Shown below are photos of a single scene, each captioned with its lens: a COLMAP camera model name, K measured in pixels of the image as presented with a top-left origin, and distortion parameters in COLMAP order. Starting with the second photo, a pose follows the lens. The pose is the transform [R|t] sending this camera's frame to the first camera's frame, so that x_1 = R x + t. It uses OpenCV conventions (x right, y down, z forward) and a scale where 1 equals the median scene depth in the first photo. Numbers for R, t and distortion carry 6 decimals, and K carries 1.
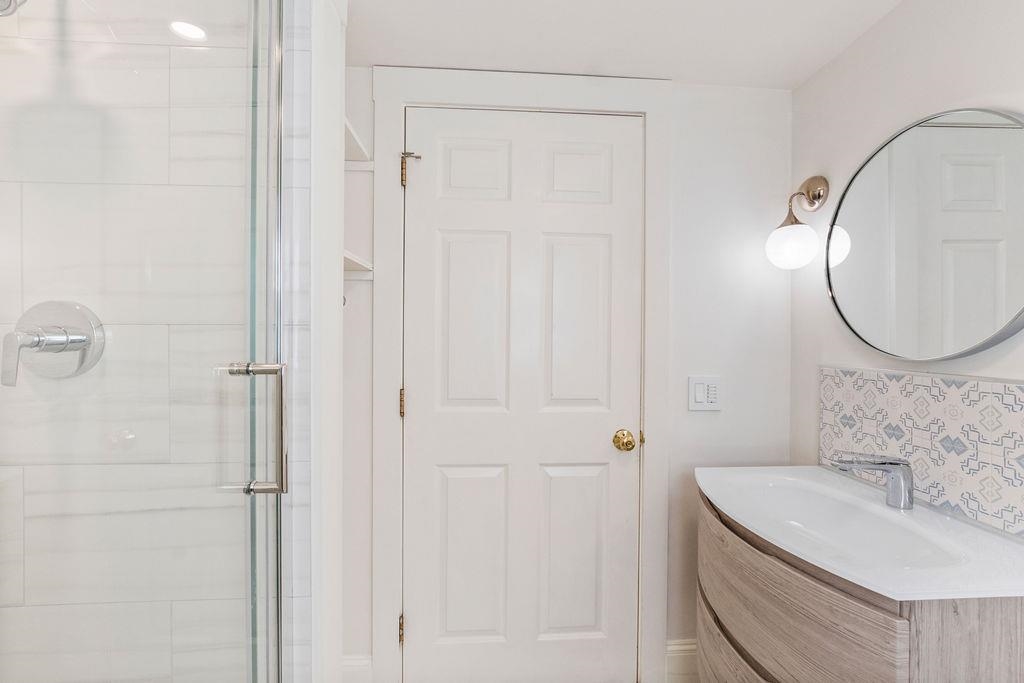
lens RADIAL K [[439.7, 0, 507.5], [0, 439.7, 340.2], [0, 0, 1]] dist [-0.023062, 0.000771]
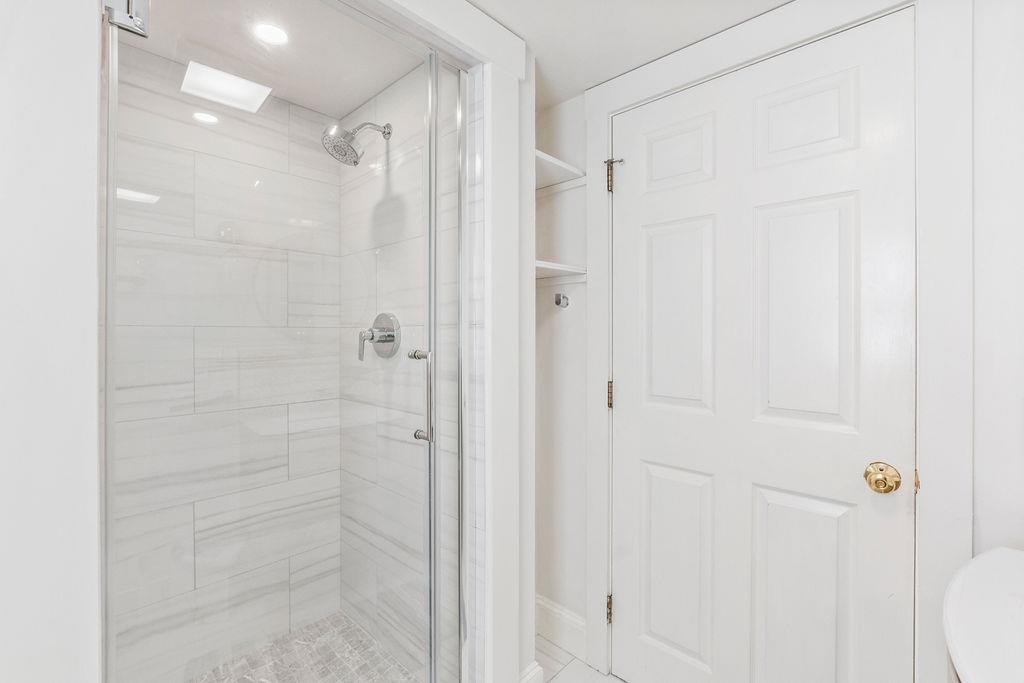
lens RADIAL K [[439.7, 0, 507.6], [0, 439.7, 340.2], [0, 0, 1]] dist [-0.023062, 0.000771]
pose [[0.678820, 0.000337, -0.734305, 0.372758], [-0.003793, 0.999988, -0.003048, 0.014137], [0.734295, 0.004854, 0.678813, 0.093191]]
